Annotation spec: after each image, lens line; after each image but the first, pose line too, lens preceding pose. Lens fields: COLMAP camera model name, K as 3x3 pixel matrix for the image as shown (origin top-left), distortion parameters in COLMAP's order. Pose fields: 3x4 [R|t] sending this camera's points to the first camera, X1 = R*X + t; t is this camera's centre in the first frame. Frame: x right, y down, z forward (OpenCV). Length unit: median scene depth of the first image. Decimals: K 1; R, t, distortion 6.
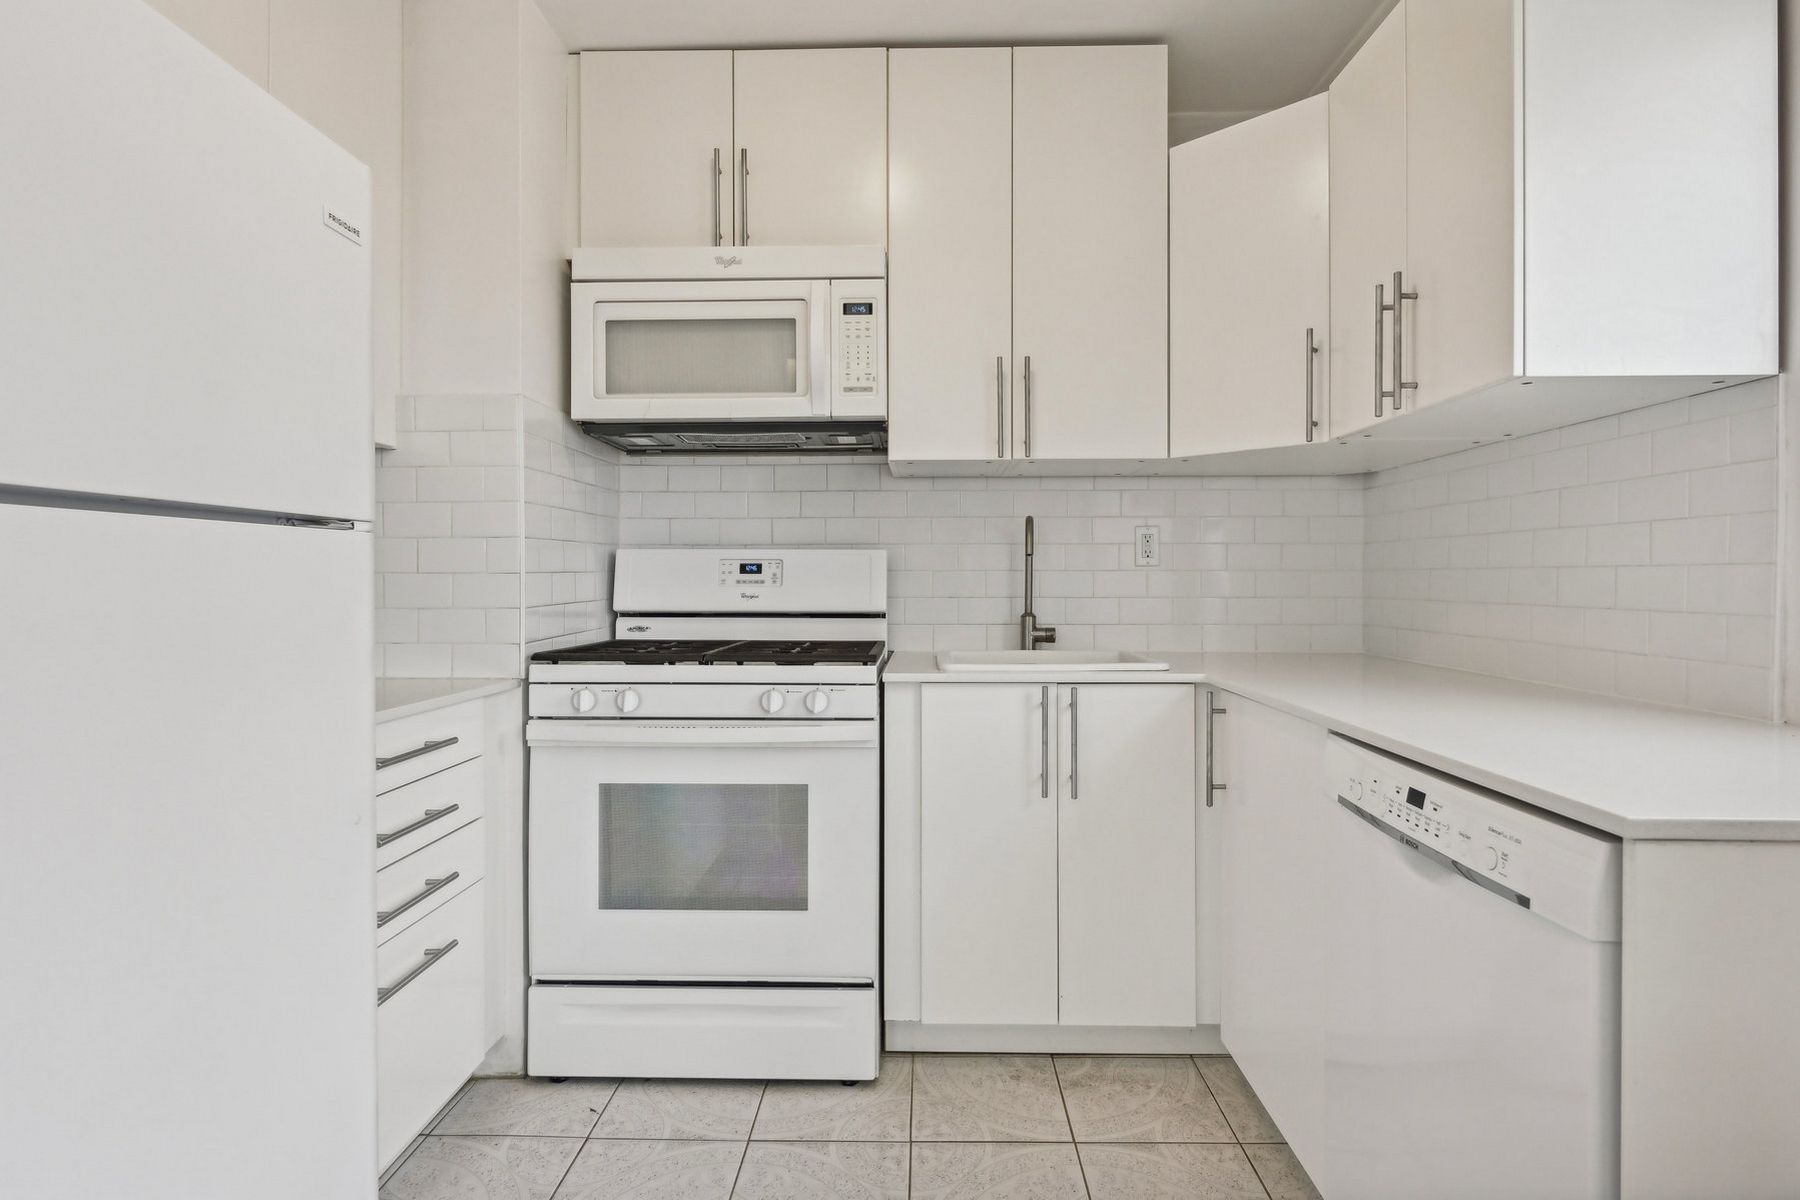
lens RADIAL K [[915.8, 0, 903.1], [0, 915.8, 575.1], [0, 0, 1]] dist [0.000010, 0.000381]
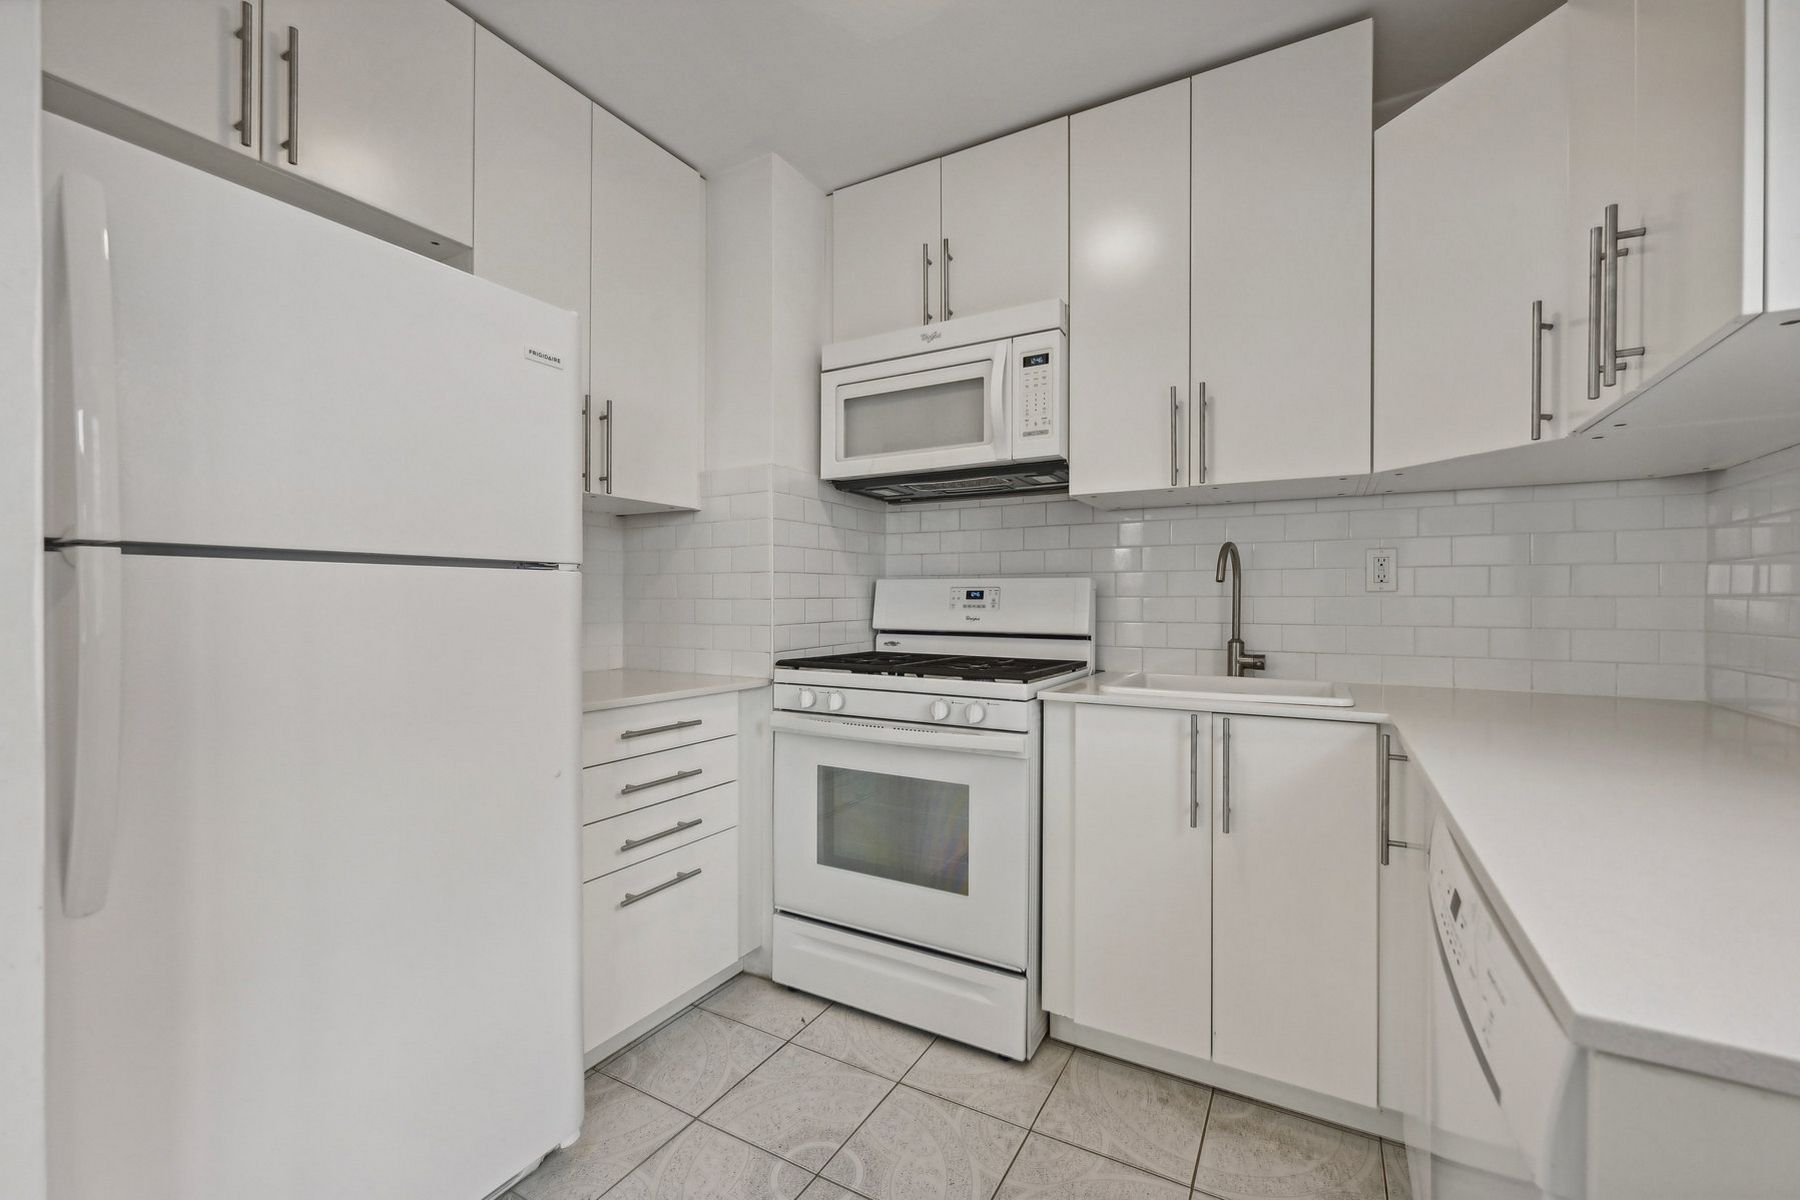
lens RADIAL K [[744.8, 0, 900.0], [0, 744.8, 600.0], [0, 0, 1]] dist [0.000065, -0.000006]
pose [[0.880699, 0.001914, -0.473673, 0.233697], [-0.001033, 0.999997, 0.002120, -0.003082], [0.473676, -0.001378, 0.880698, 0.130925]]
